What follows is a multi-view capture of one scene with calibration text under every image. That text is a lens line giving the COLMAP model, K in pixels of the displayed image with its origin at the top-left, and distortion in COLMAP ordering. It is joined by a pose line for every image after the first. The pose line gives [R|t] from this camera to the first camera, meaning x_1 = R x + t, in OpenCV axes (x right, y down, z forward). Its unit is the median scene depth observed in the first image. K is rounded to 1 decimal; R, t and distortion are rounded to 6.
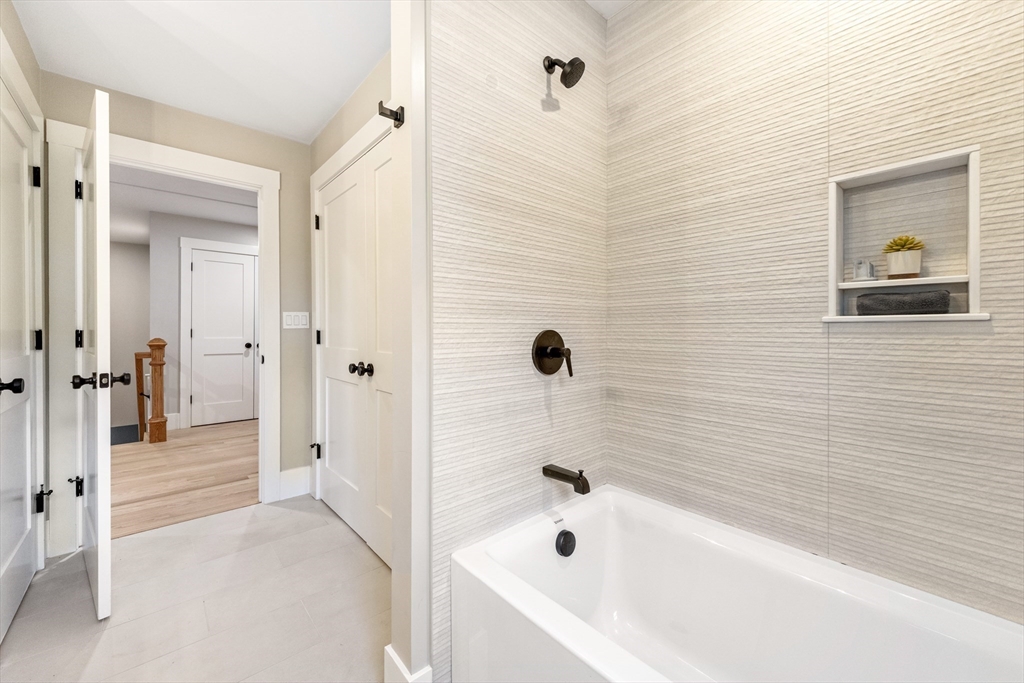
lens RADIAL K [[391.8, 0, 508.5], [0, 391.8, 331.2], [0, 0, 1]] dist [0.001221, -0.005458]
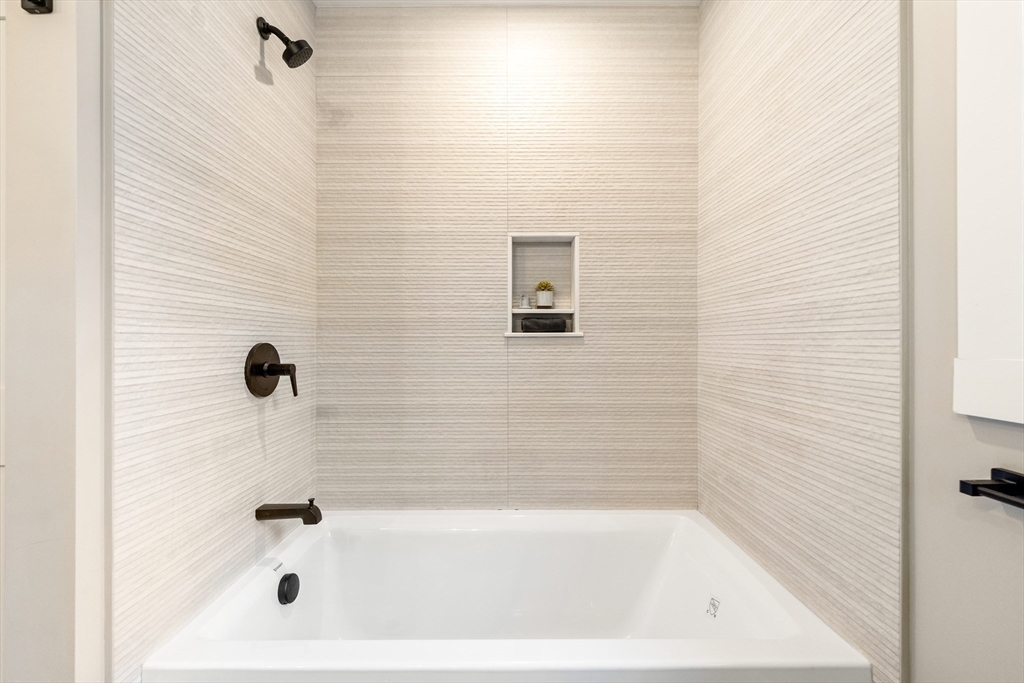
lens RADIAL K [[414.6, 0, 512.0], [0, 414.6, 341.5], [0, 0, 1]] dist [0.000181, -0.014998]
pose [[0.655718, 0.000312, 0.755006, -0.243457], [0.004292, 0.999982, -0.004141, -0.000674], [-0.754994, 0.005956, 0.655705, 0.027175]]
